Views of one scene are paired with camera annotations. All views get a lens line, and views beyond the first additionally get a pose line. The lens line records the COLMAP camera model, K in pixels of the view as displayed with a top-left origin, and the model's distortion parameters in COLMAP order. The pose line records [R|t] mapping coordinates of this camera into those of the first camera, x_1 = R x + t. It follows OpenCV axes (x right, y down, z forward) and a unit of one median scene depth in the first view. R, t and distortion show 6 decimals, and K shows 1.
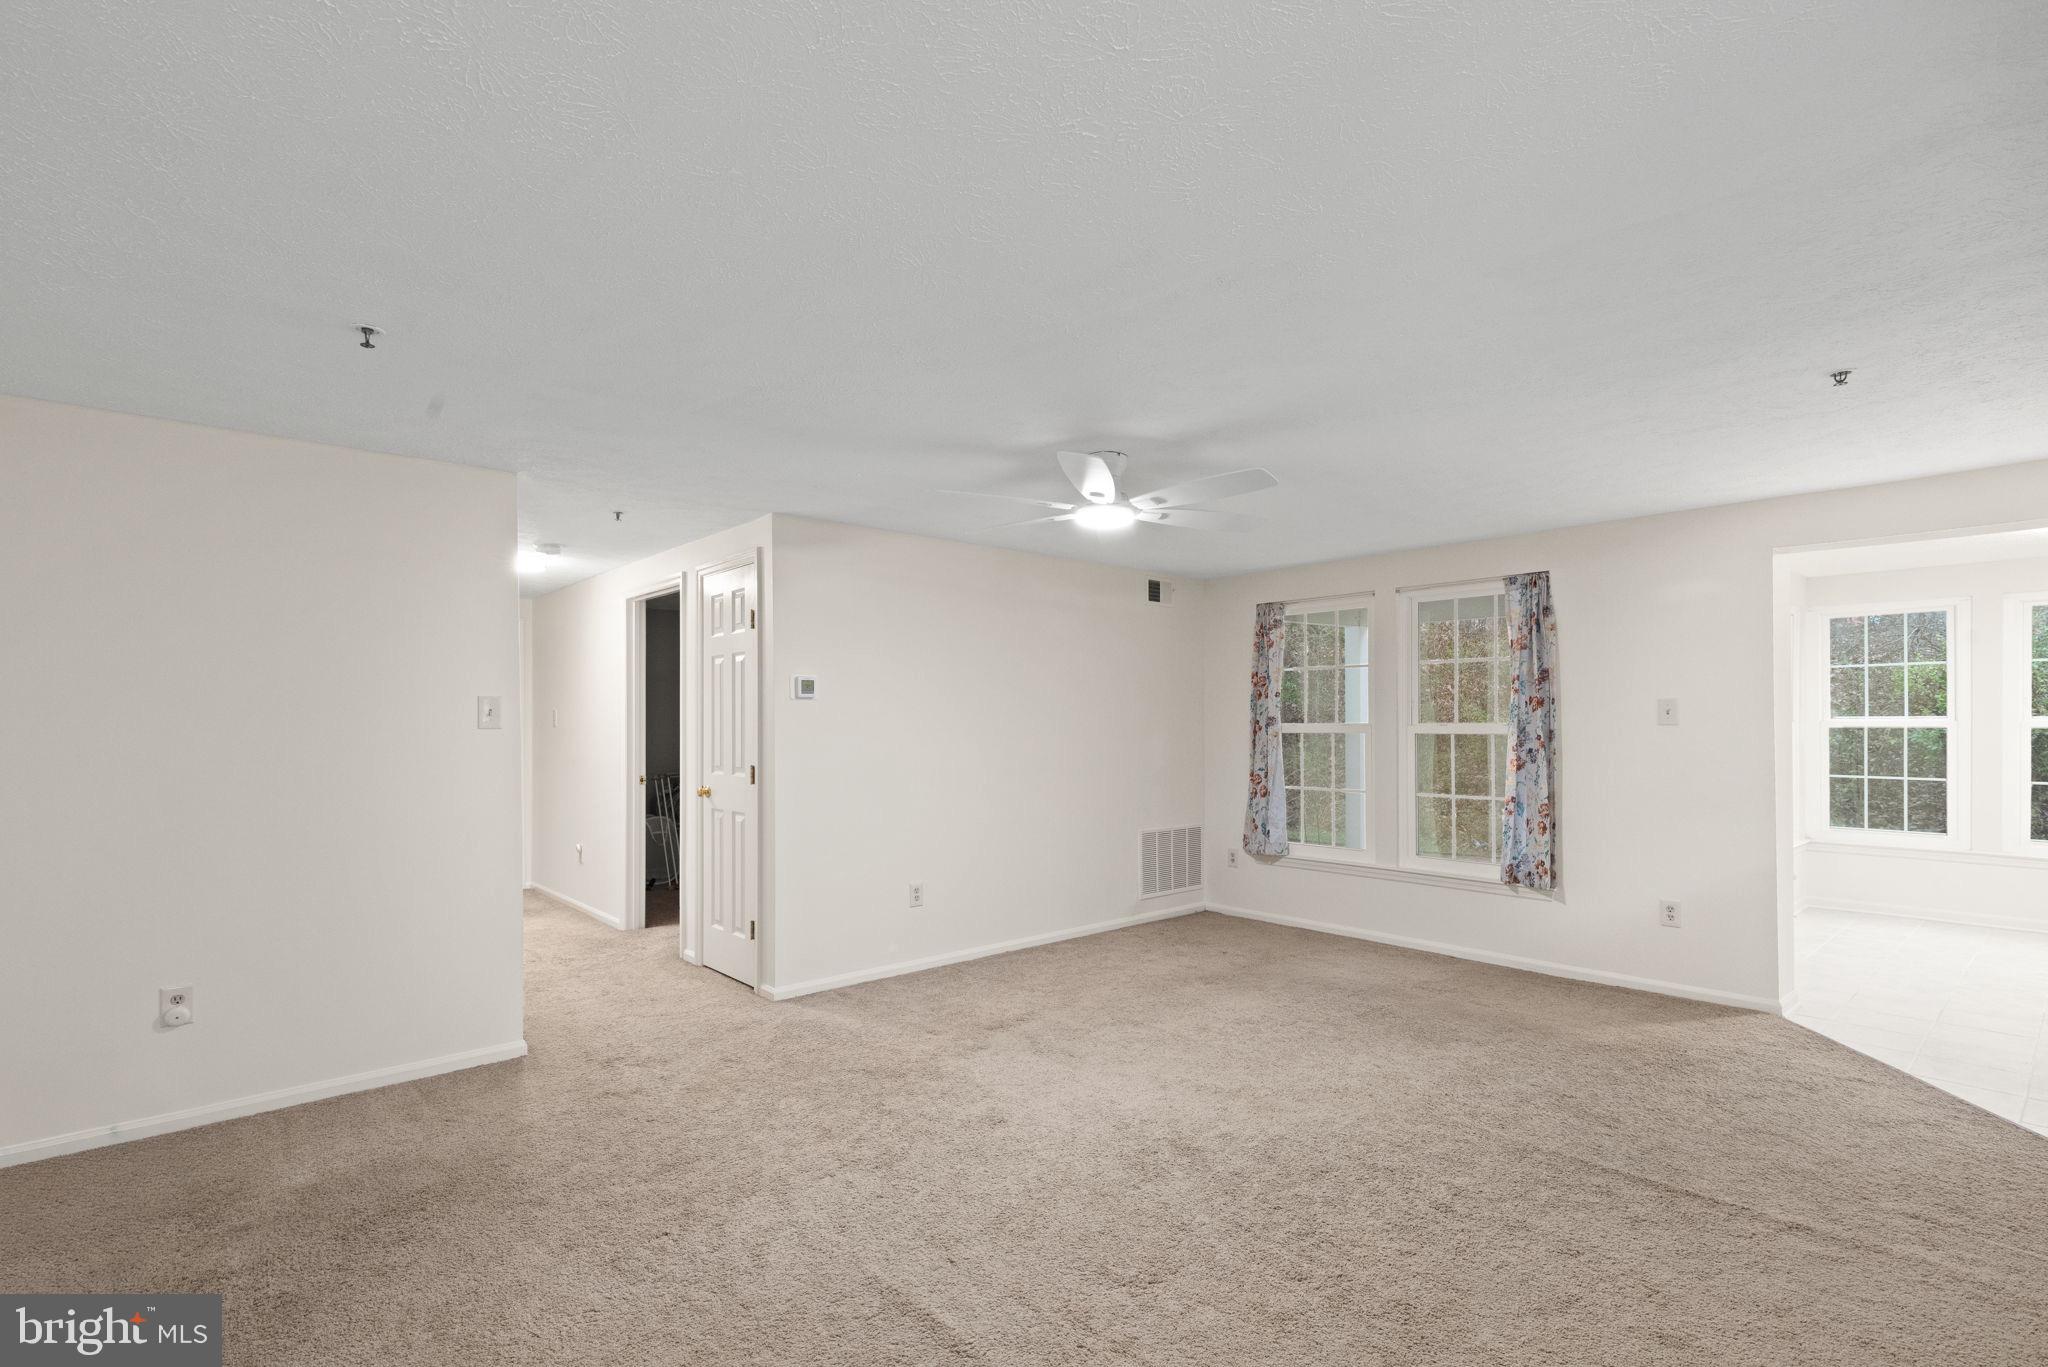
lens RADIAL K [[938.9, 0, 1014.3], [0, 938.9, 676.3], [0, 0, 1]] dist [0.002265, -0.000051]
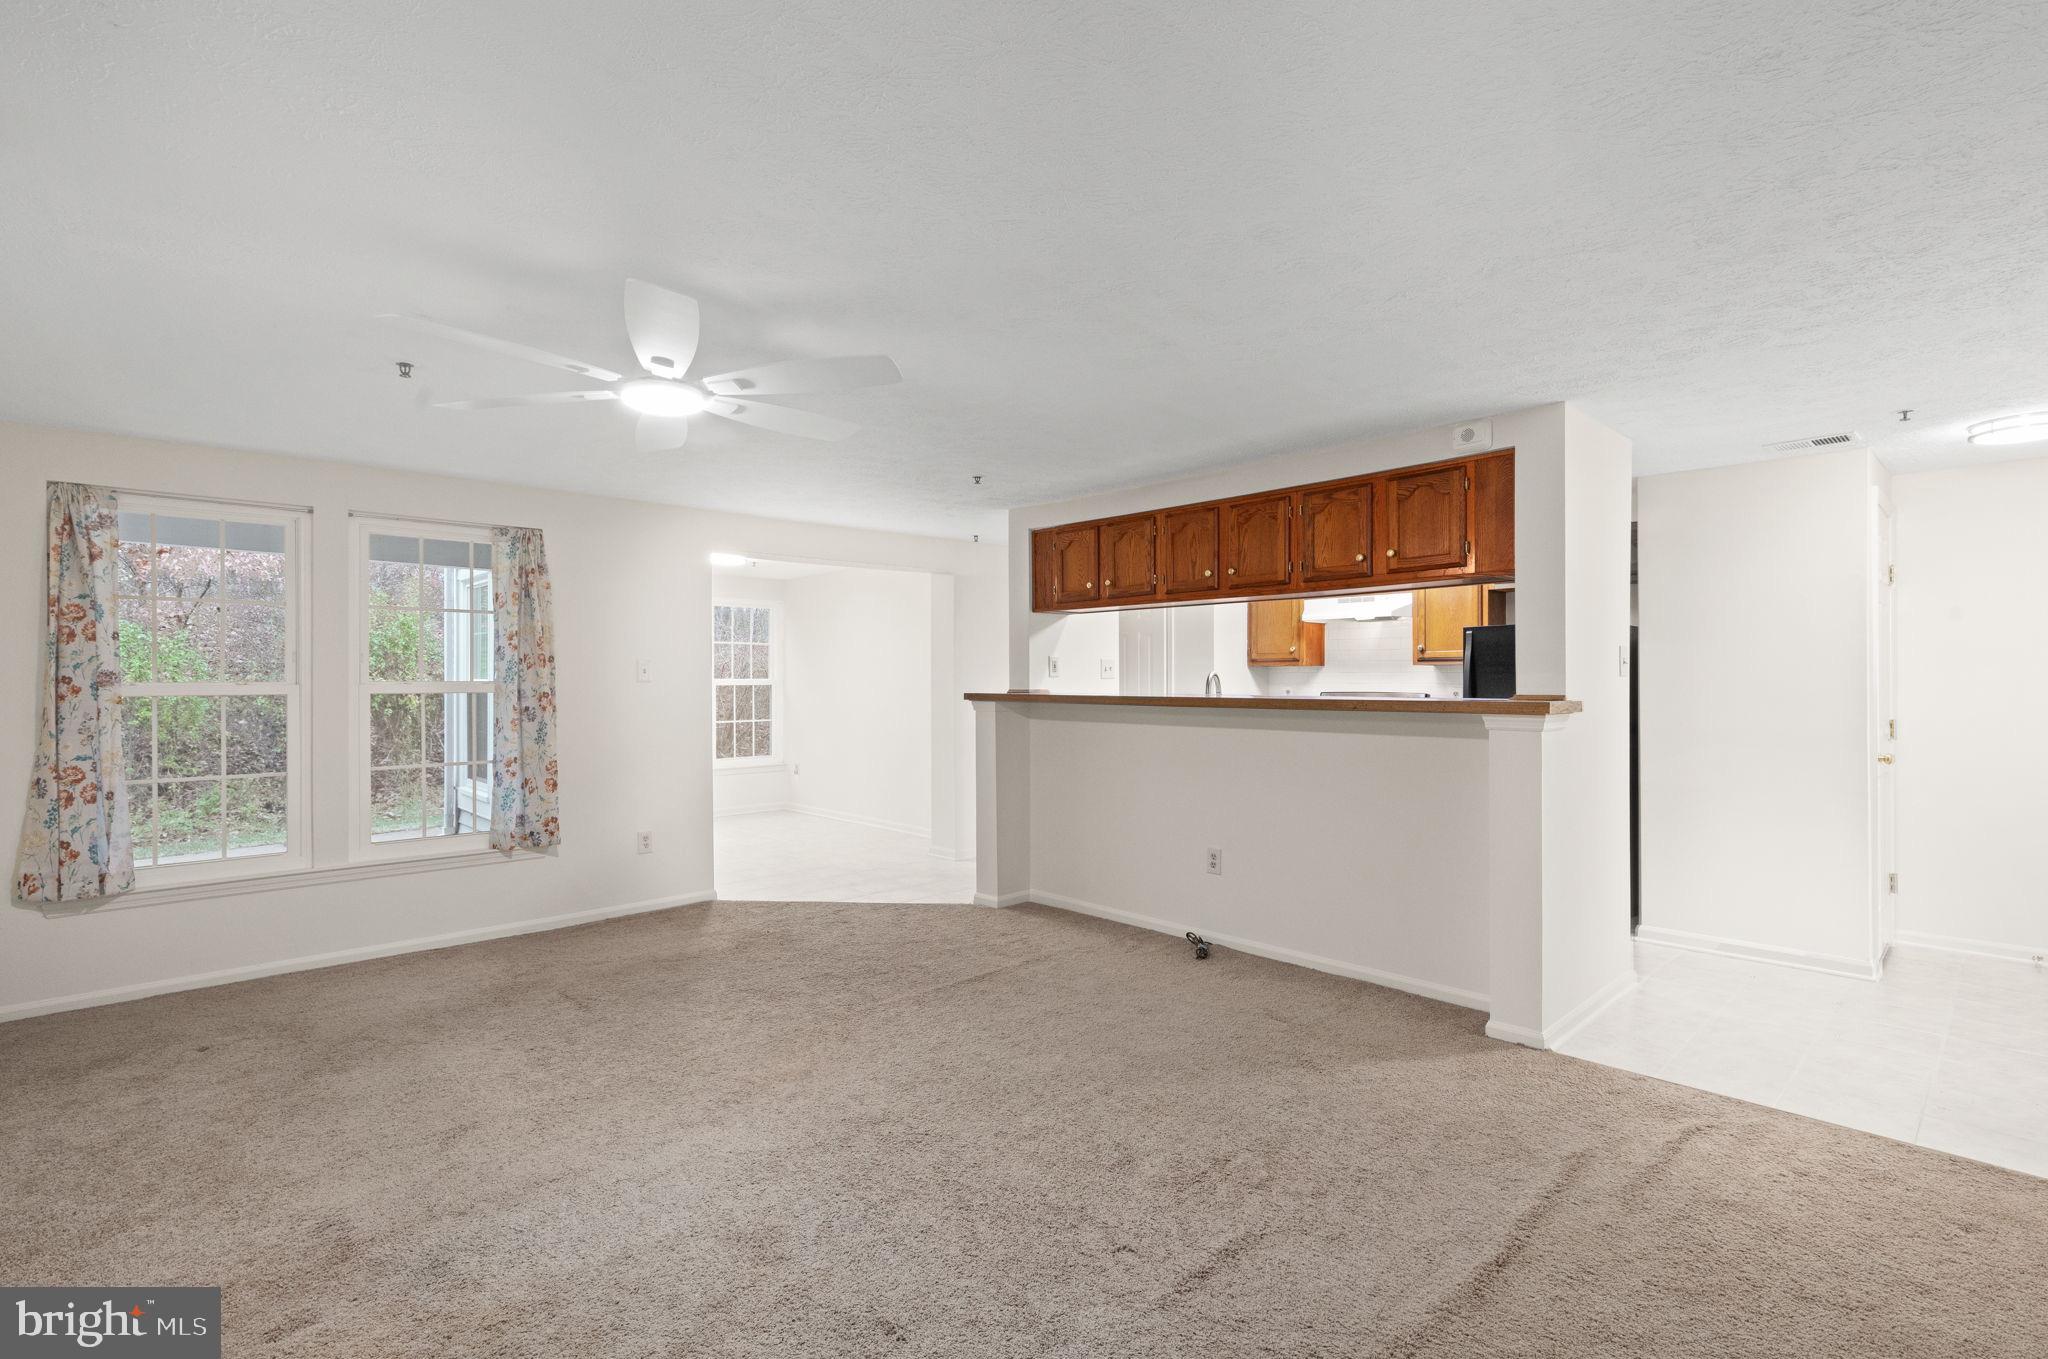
lens RADIAL K [[932.8, 0, 1024.0], [0, 932.8, 679.5], [0, 0, 1]] dist [-0.001062, -0.000127]
pose [[-0.030393, 0.008676, 0.999500, -0.429214], [-0.043555, 0.999001, -0.009996, 0.034115], [-0.998589, -0.043837, -0.029985, 0.506498]]
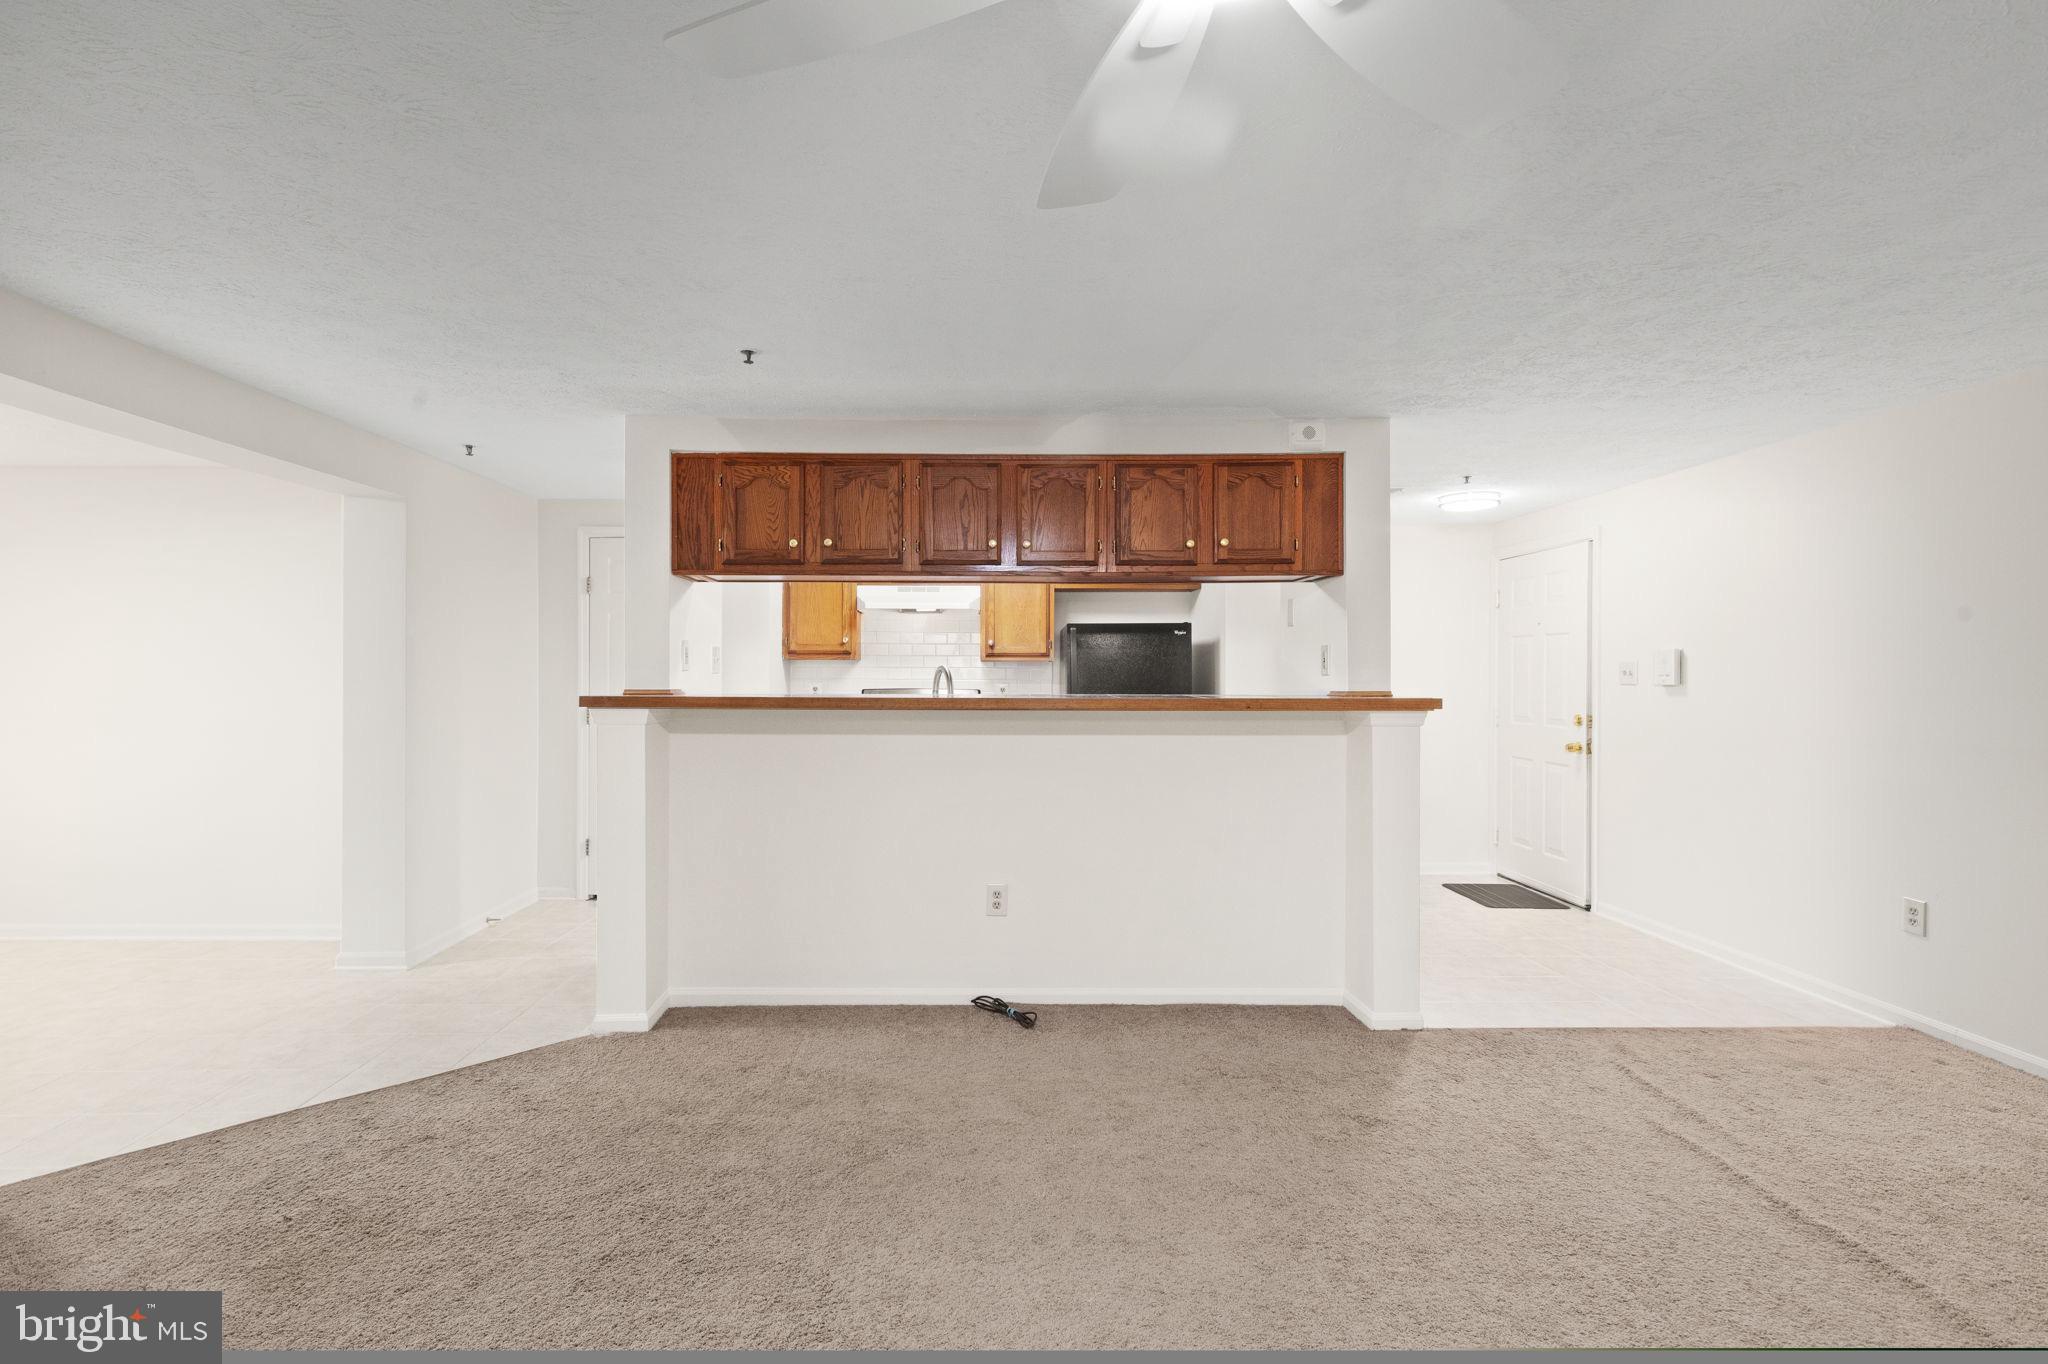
lens RADIAL K [[938.9, 0, 1014.3], [0, 938.9, 674.8], [0, 0, 1]] dist [0.002265, -0.000051]
pose [[-0.747594, 0.006425, 0.664125, -0.034126], [-0.026202, 0.998889, -0.039159, 0.044612], [-0.663639, -0.046677, -0.746595, 0.832404]]
